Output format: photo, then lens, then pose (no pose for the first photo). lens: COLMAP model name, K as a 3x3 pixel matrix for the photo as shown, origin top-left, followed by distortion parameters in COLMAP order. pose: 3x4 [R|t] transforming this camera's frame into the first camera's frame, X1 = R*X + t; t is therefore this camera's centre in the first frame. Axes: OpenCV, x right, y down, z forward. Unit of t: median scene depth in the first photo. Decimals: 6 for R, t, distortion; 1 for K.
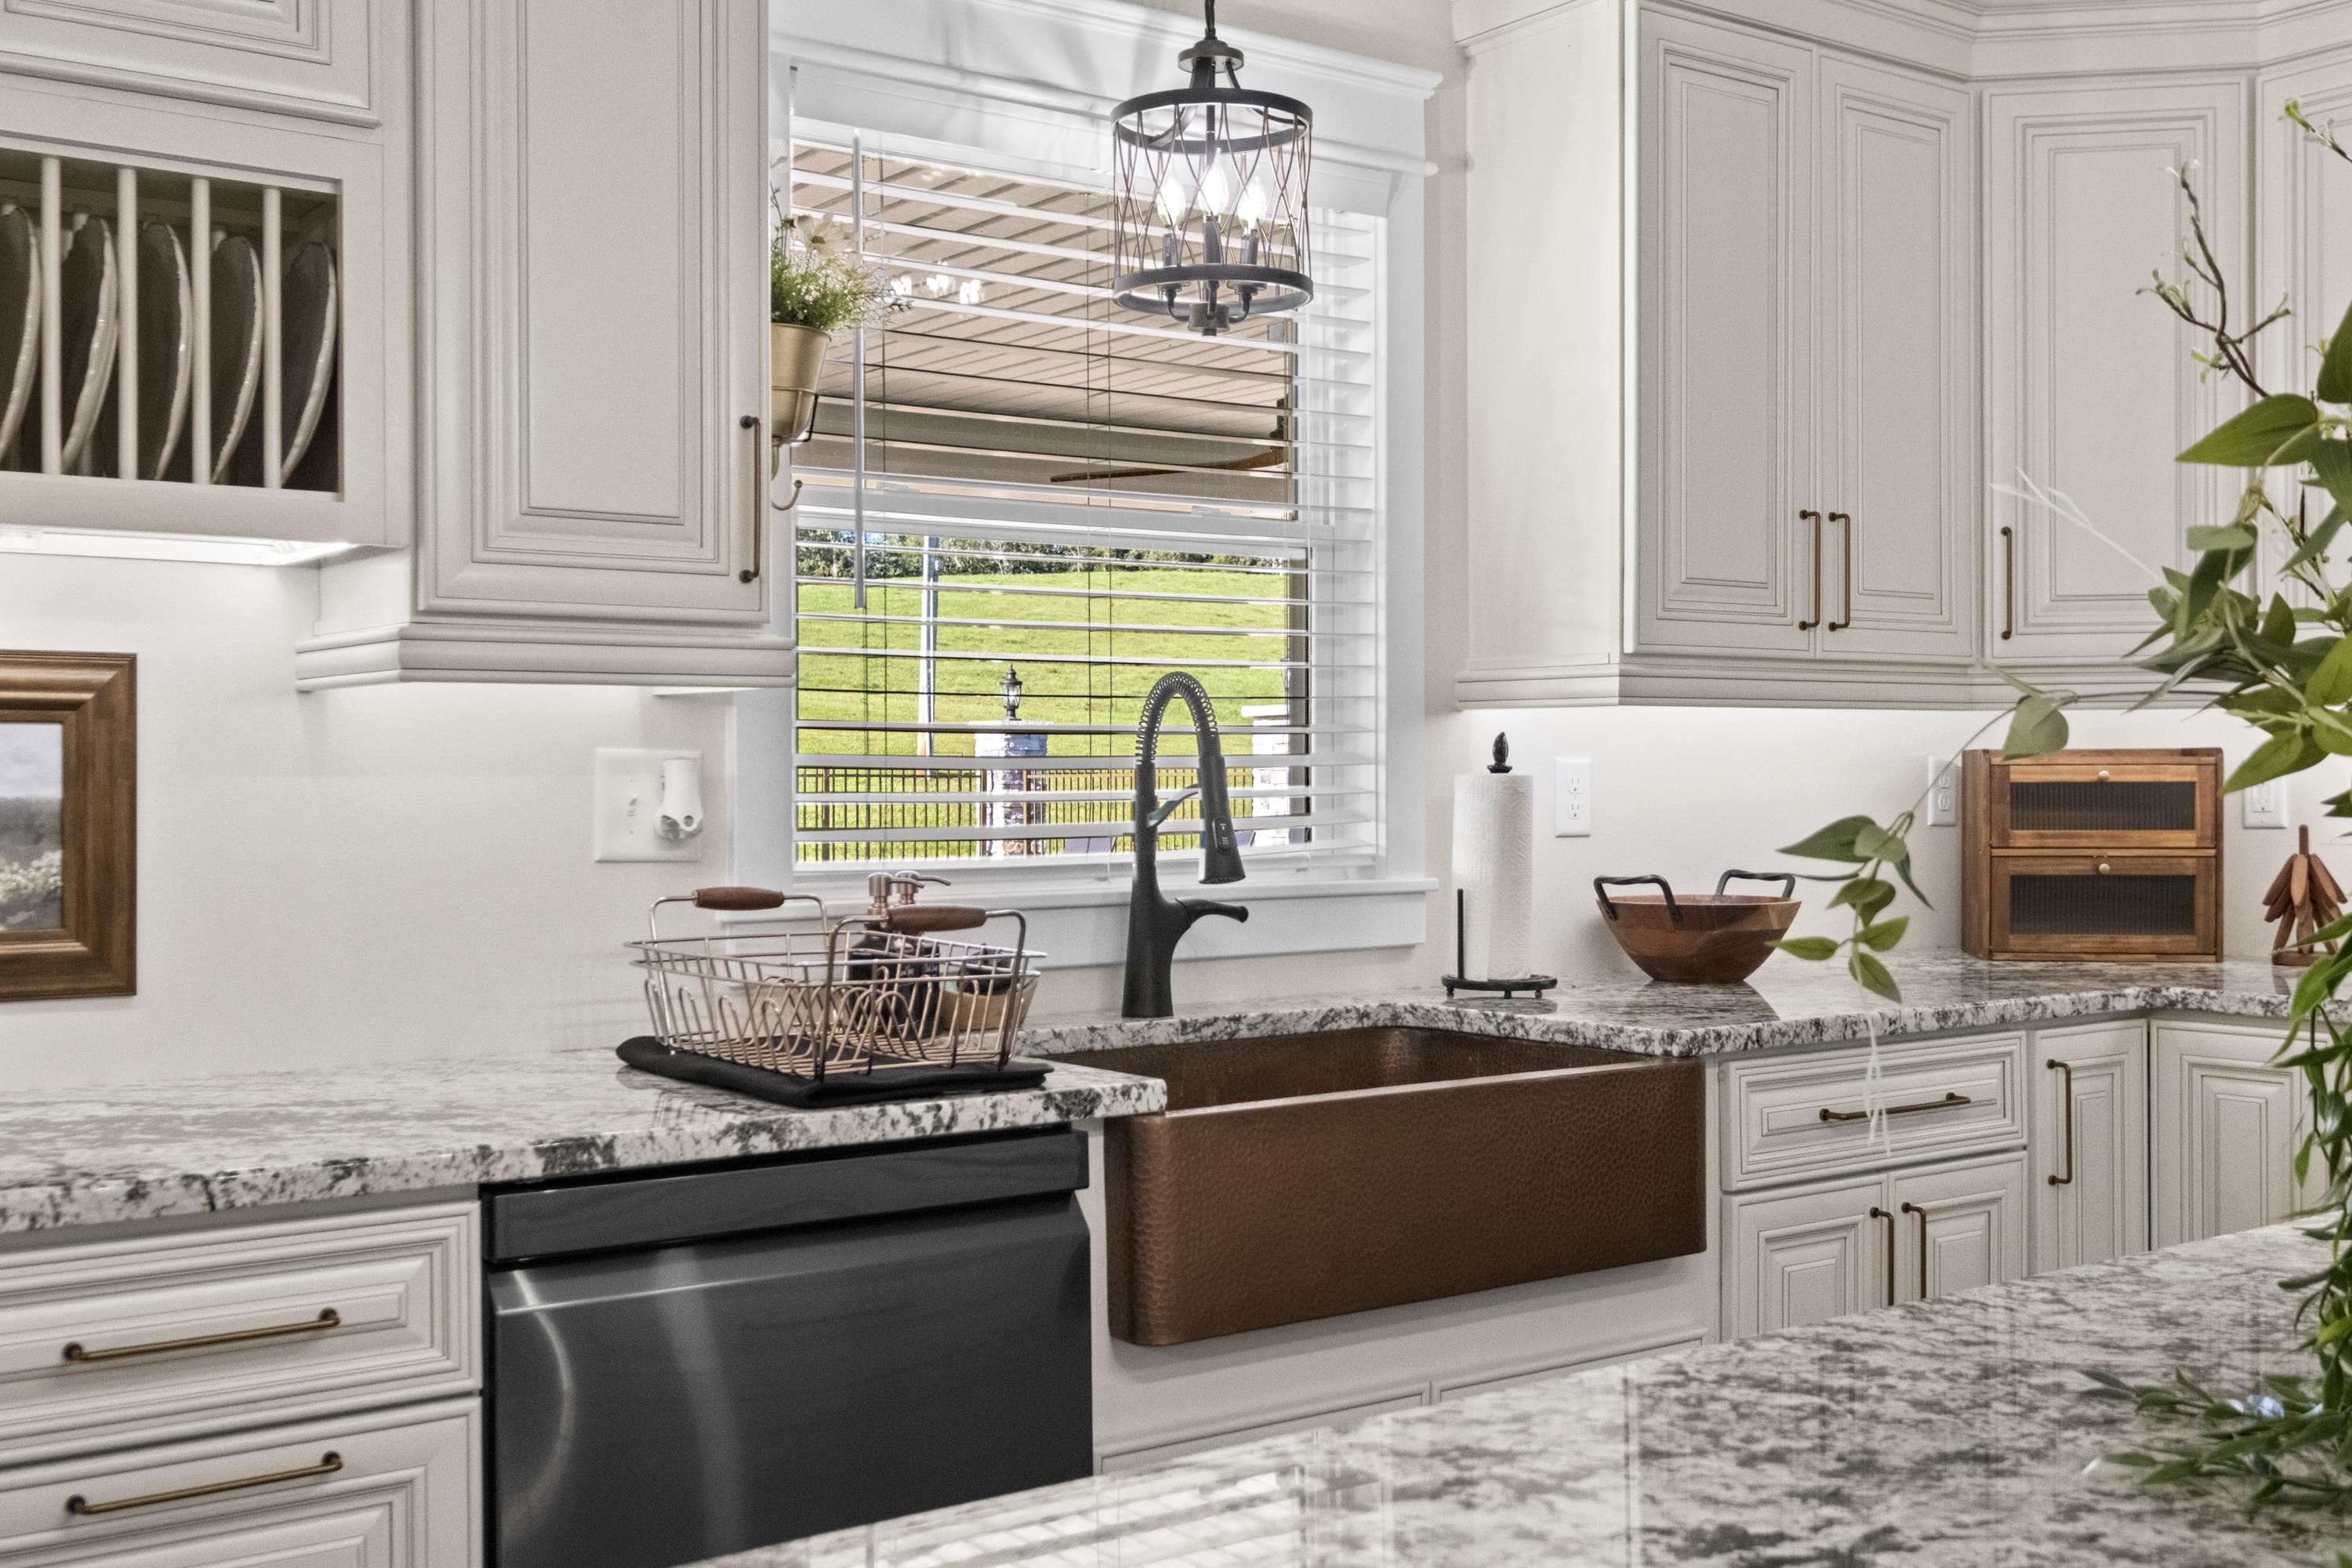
lens RADIAL K [[2497.9, 0, 1164.4], [0, 2497.9, 780.4], [0, 0, 1]] dist [0.015208, 0.000000]
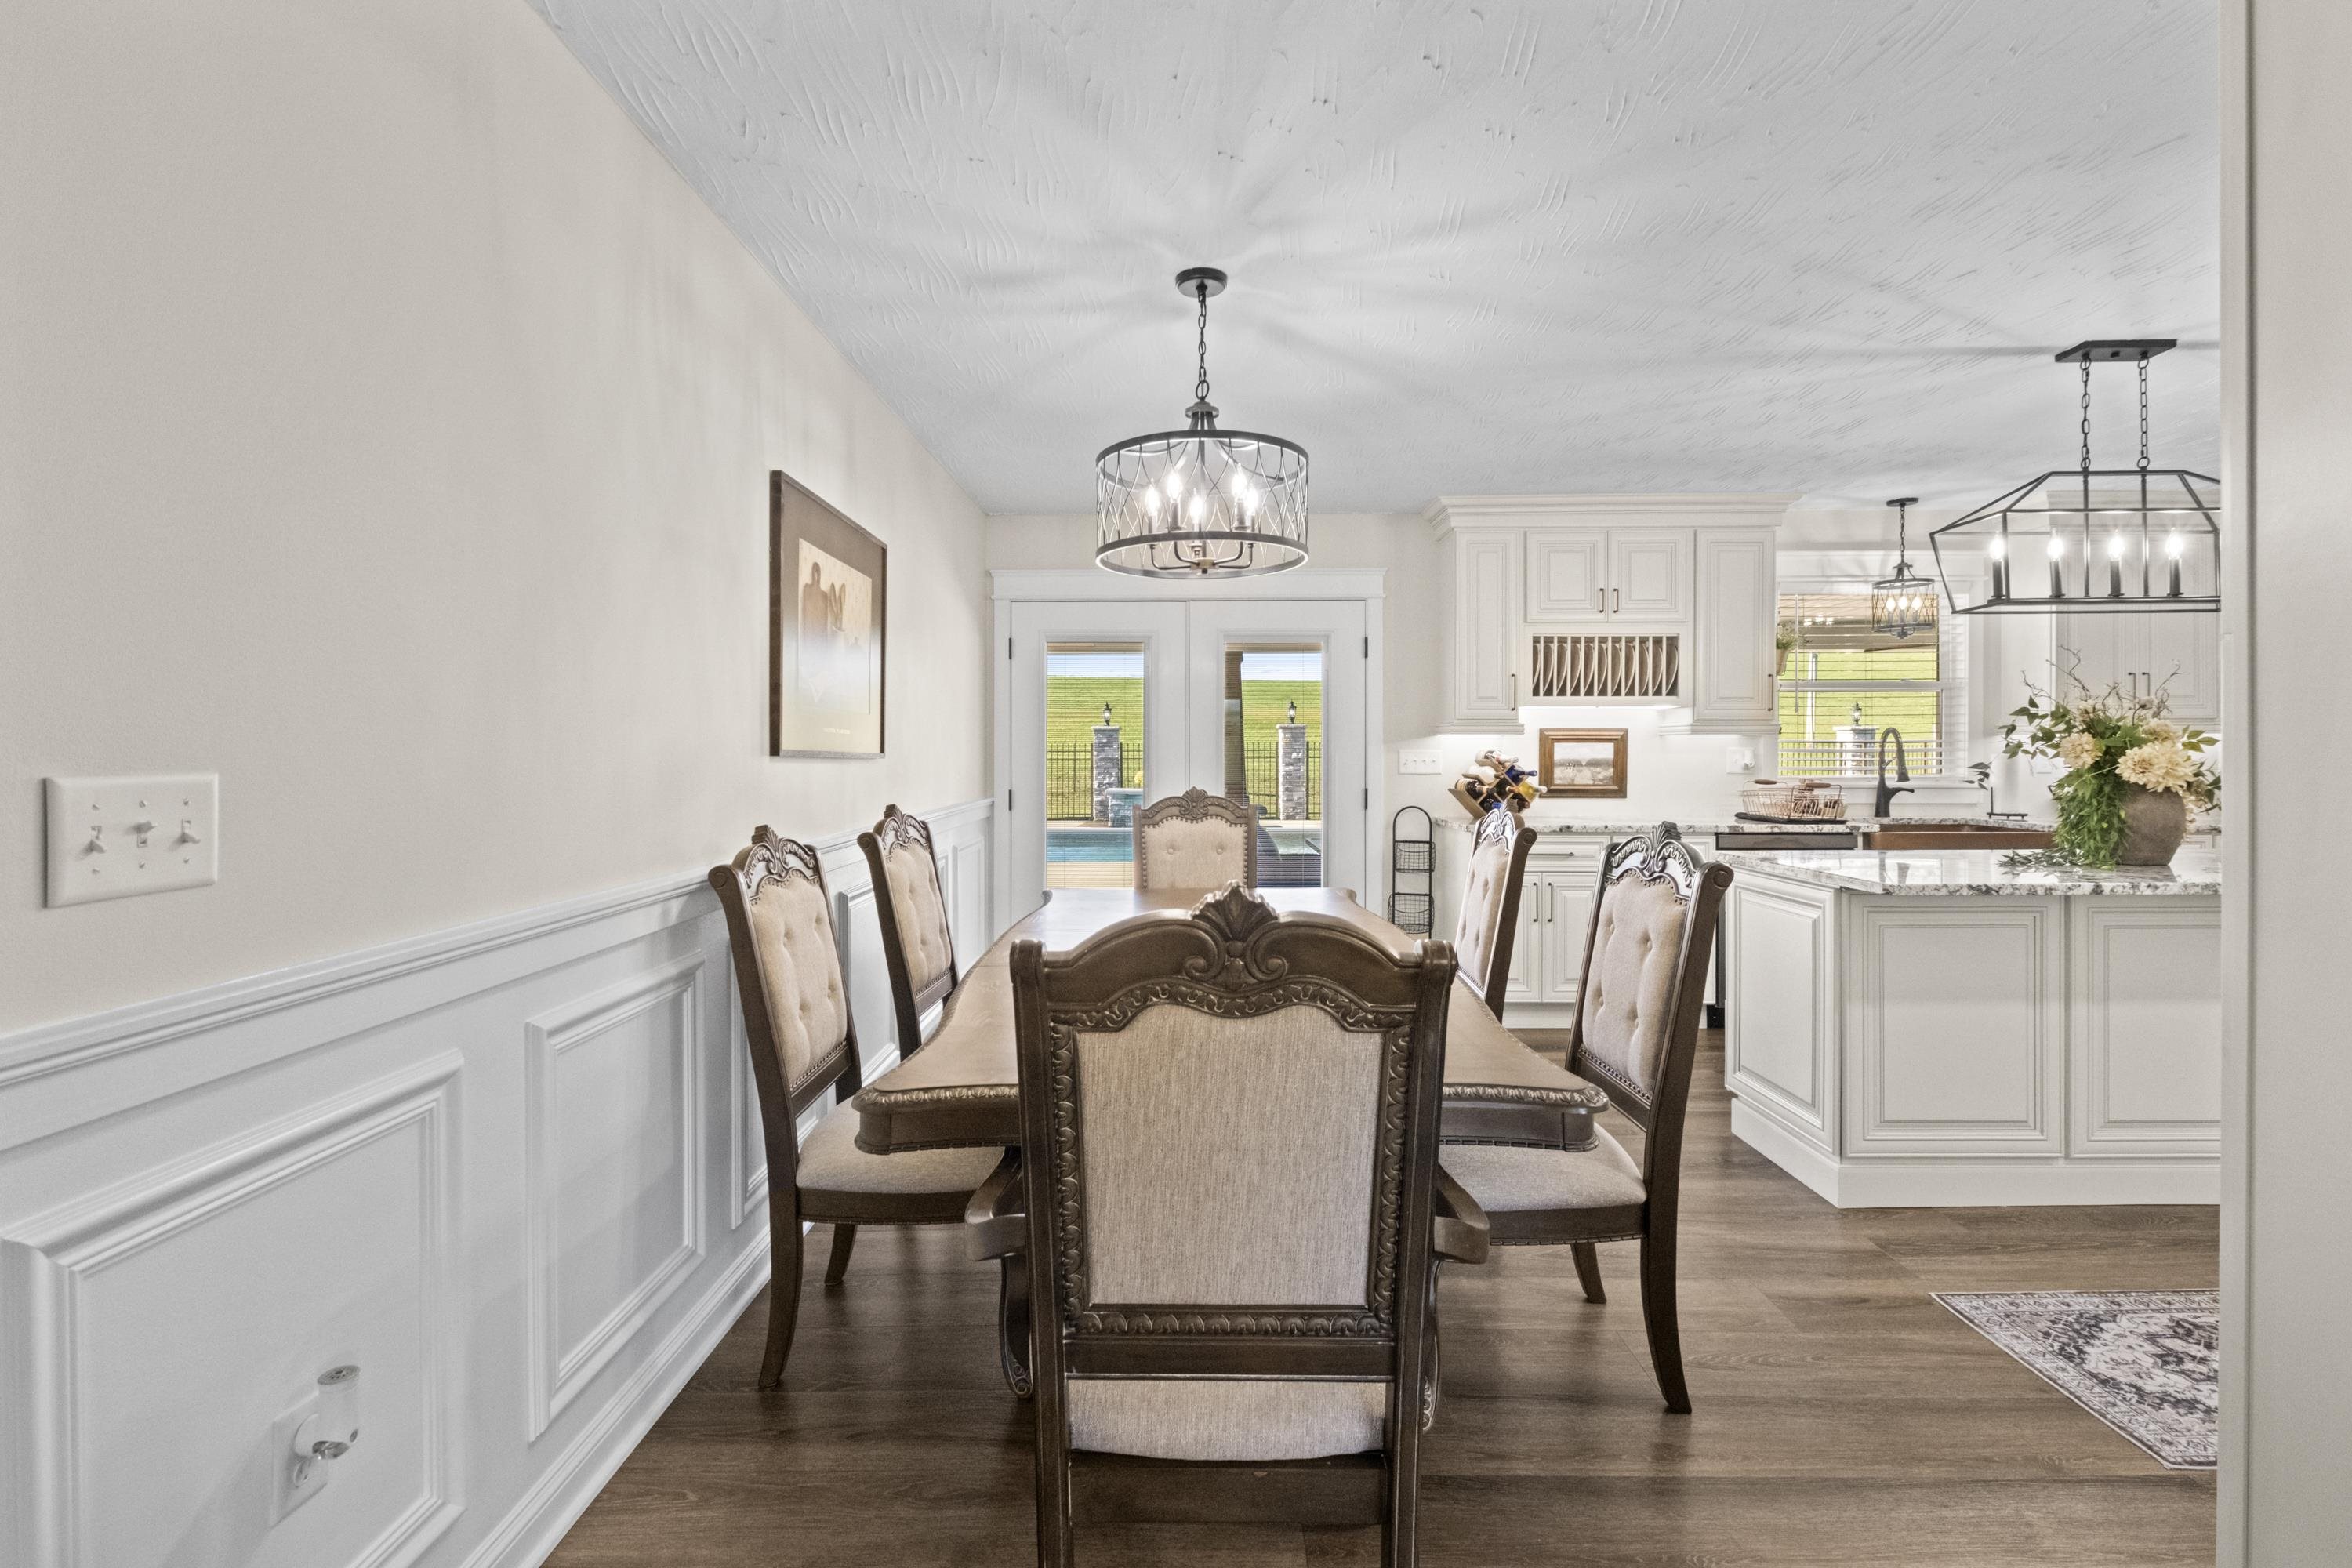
lens RADIAL K [[1059.0, 0, 1175.5], [0, 1059.0, 759.2], [0, 0, 1]] dist [-0.002027, -0.000158]
pose [[0.805390, 0.007255, -0.592701, 0.083237], [-0.003615, 0.999967, 0.007328, -0.002006], [0.592735, -0.003759, 0.805389, -0.959890]]
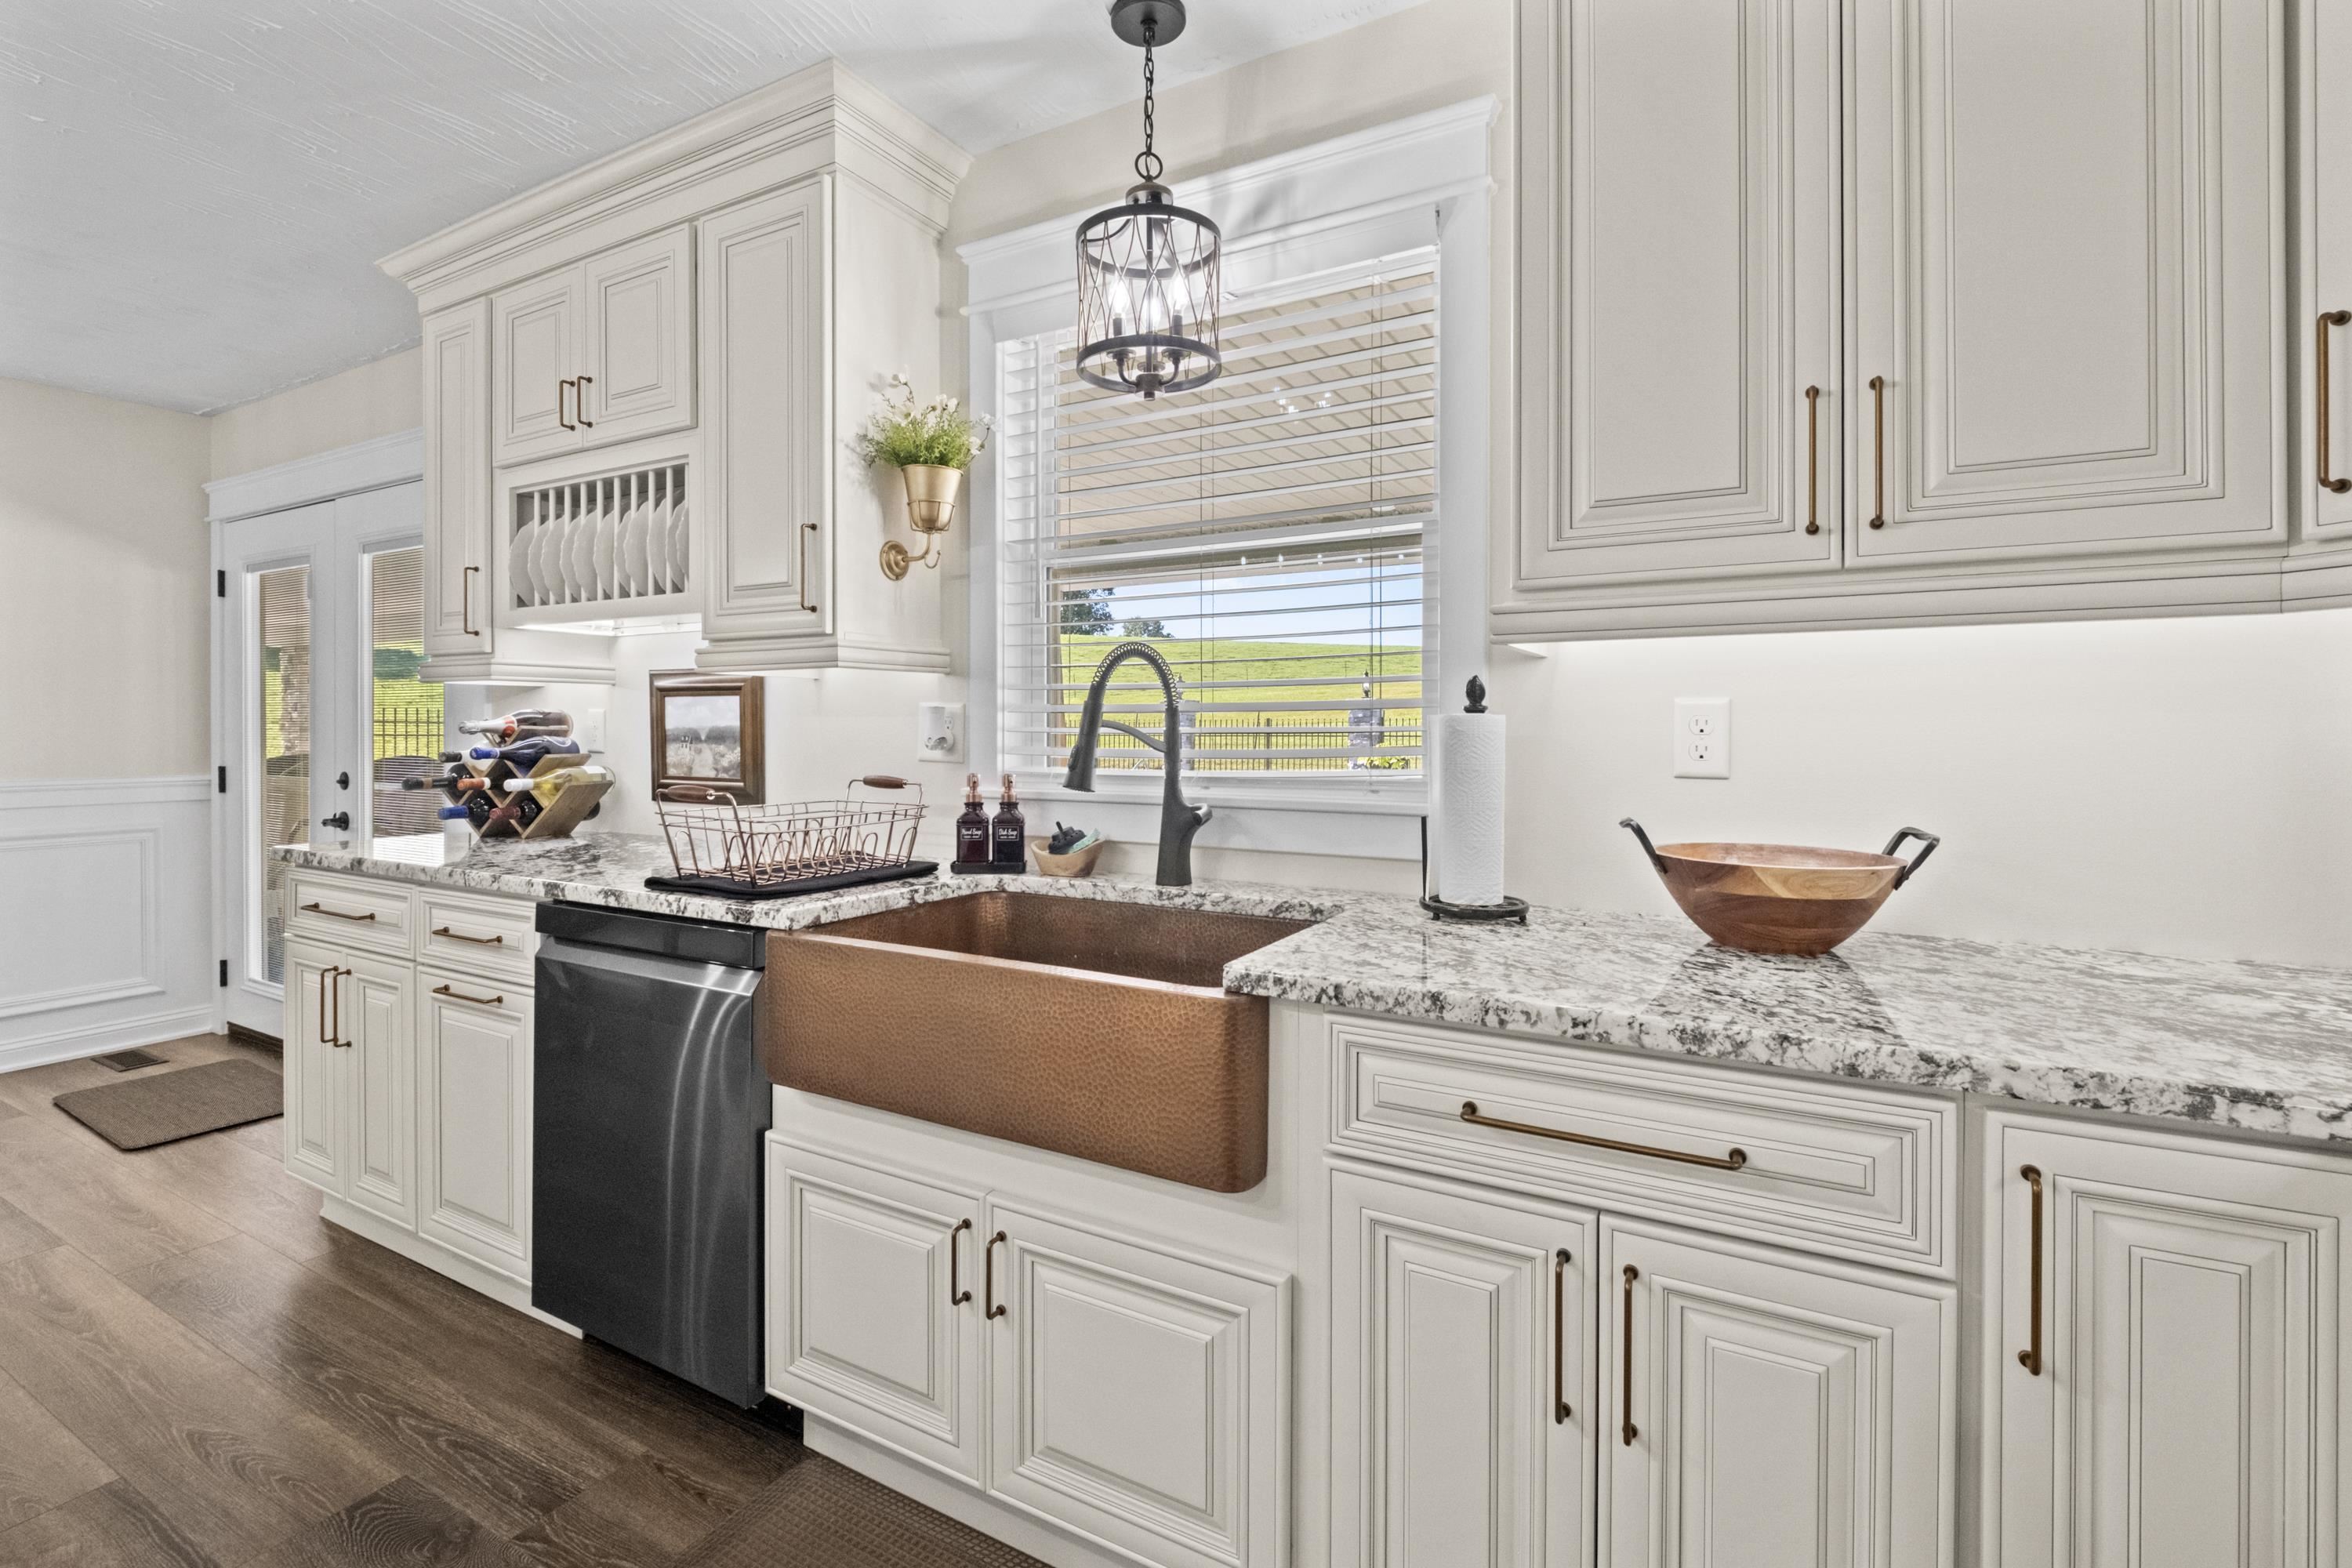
lens RADIAL K [[1059.0, 0, 1139.5], [0, 1059.0, 730.6], [0, 0, 1]] dist [-0.002027, -0.000158]
pose [[0.401183, 0.006484, -0.915975, 0.550585], [-0.005375, 0.999974, 0.004725, 0.003561], [0.915982, 0.003028, 0.401208, 0.752364]]
